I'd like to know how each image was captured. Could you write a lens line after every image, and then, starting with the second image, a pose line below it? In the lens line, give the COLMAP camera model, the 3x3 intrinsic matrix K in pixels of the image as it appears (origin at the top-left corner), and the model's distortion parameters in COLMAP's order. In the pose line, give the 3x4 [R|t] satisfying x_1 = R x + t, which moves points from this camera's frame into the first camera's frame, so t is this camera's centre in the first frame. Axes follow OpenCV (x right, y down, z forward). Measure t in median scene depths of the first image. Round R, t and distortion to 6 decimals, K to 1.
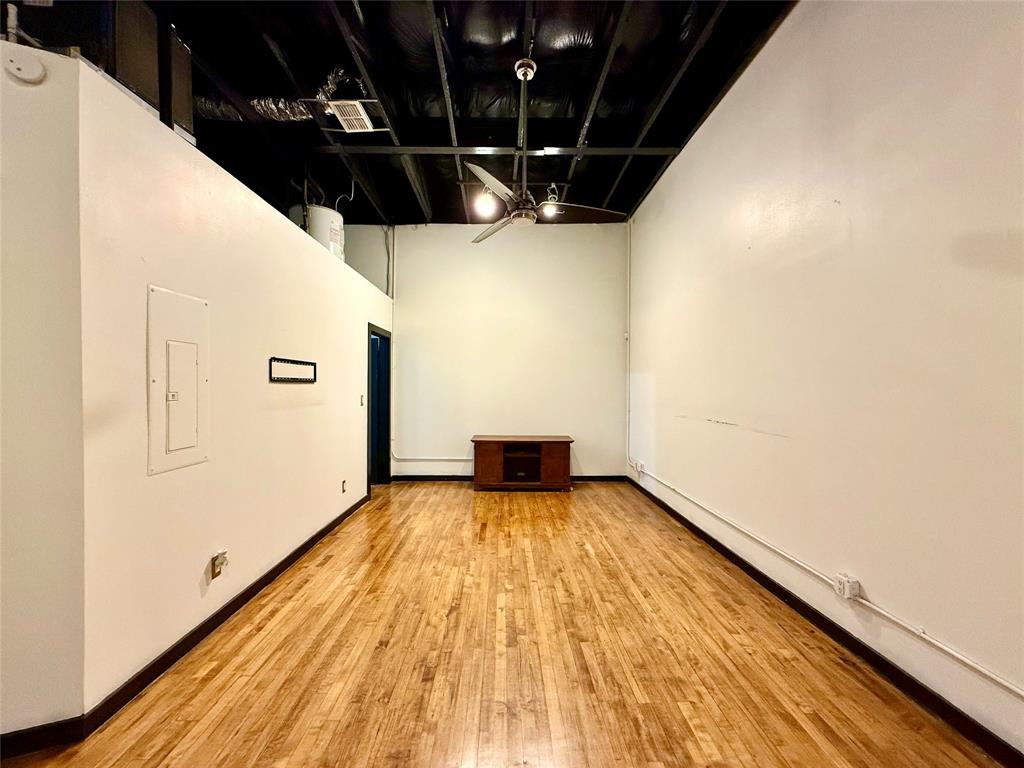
lens RADIAL K [[408.3, 0, 508.9], [0, 408.3, 386.5], [0, 0, 1]] dist [-0.000622, -0.000193]
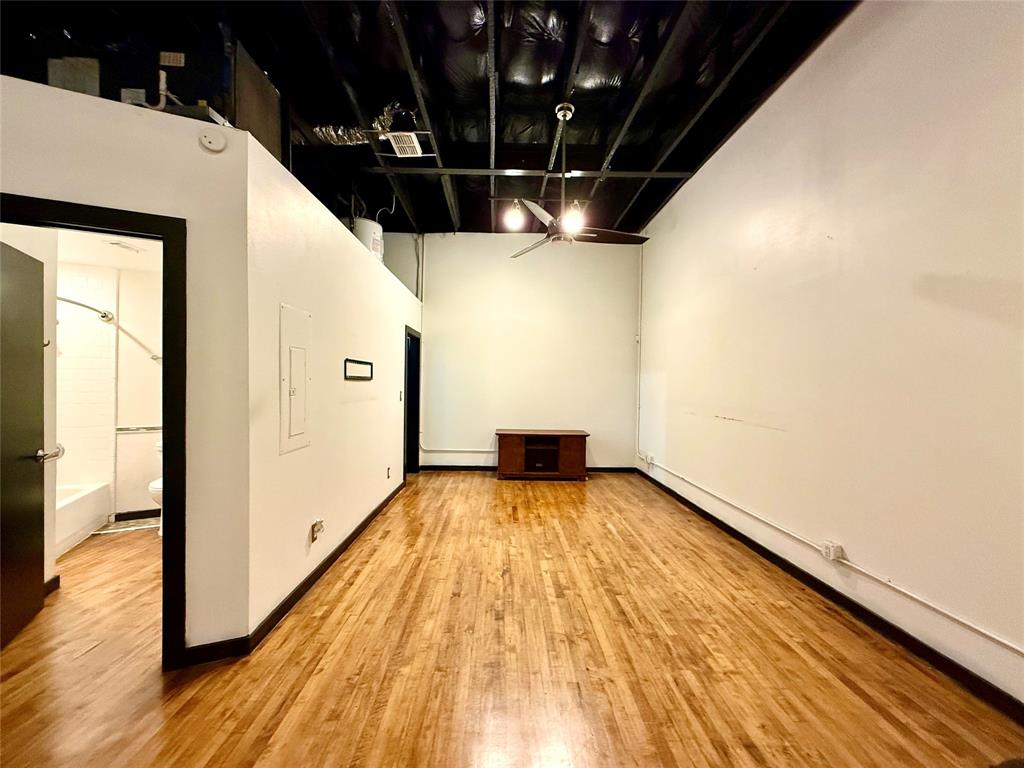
lens RADIAL K [[408.3, 0, 508.9], [0, 408.3, 386.5], [0, 0, 1]] dist [-0.000622, -0.000193]
pose [[0.999920, 0.010356, 0.007261, -0.109652], [-0.010424, 0.999902, 0.009370, -0.006758], [-0.007164, -0.009445, 0.999930, -0.149758]]
